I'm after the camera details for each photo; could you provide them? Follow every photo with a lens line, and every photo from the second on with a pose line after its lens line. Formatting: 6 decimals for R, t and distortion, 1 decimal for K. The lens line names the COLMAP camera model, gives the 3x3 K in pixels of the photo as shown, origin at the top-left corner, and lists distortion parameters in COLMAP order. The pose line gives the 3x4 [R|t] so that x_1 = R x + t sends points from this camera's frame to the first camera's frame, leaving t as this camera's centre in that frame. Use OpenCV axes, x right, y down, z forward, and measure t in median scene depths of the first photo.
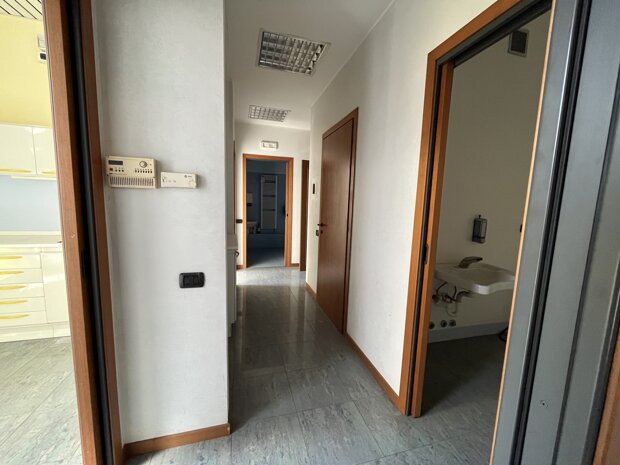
lens RADIAL K [[253.6, 0, 310.0], [0, 253.6, 232.5], [0, 0, 1]] dist [-0.001369, -0.000126]
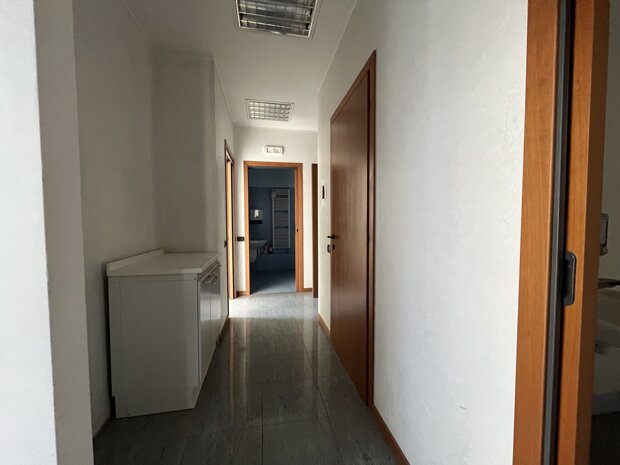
lens RADIAL K [[253.6, 0, 310.0], [0, 253.6, 232.5], [0, 0, 1]] dist [-0.001369, -0.000126]
pose [[0.995331, -0.033096, -0.090674, 0.032148], [0.025449, 0.996121, -0.084233, 0.012161], [0.093110, 0.081532, 0.992312, 0.182135]]
